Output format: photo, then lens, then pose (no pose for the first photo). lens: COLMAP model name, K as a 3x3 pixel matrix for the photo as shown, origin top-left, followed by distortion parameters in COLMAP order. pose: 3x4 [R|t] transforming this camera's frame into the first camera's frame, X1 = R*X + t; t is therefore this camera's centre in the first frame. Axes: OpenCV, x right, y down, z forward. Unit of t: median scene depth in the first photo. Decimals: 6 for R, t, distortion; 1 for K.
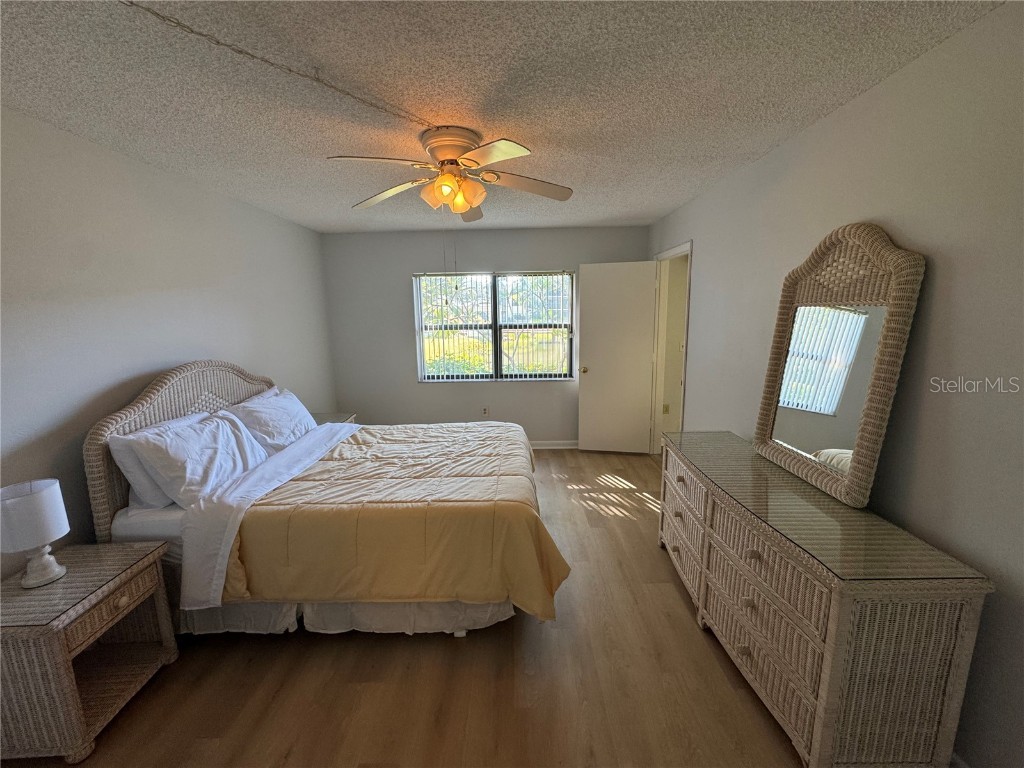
lens RADIAL K [[406.2, 0, 513.9], [0, 406.2, 382.6], [0, 0, 1]] dist [-0.009598, 0.000204]
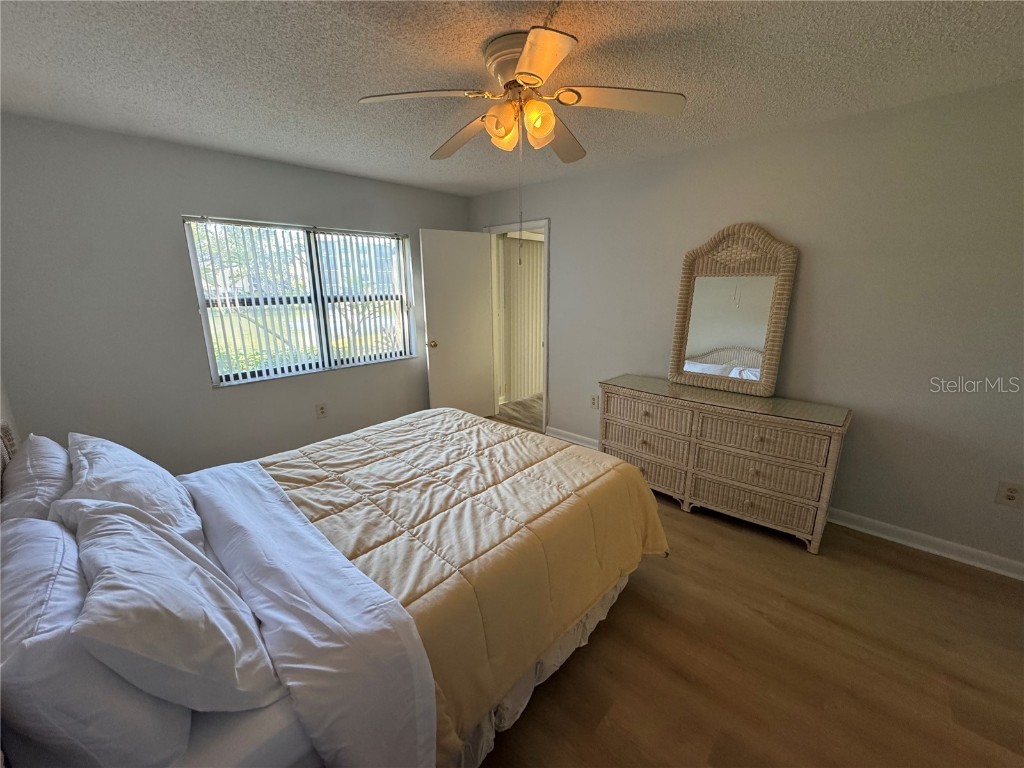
lens RADIAL K [[406.2, 0, 513.9], [0, 406.2, 382.6], [0, 0, 1]] dist [-0.009598, 0.000204]
pose [[0.681266, -0.162492, 0.713774, -0.594726], [0.120931, 0.986638, 0.109187, -0.035126], [-0.721978, 0.011932, 0.691813, 0.329370]]
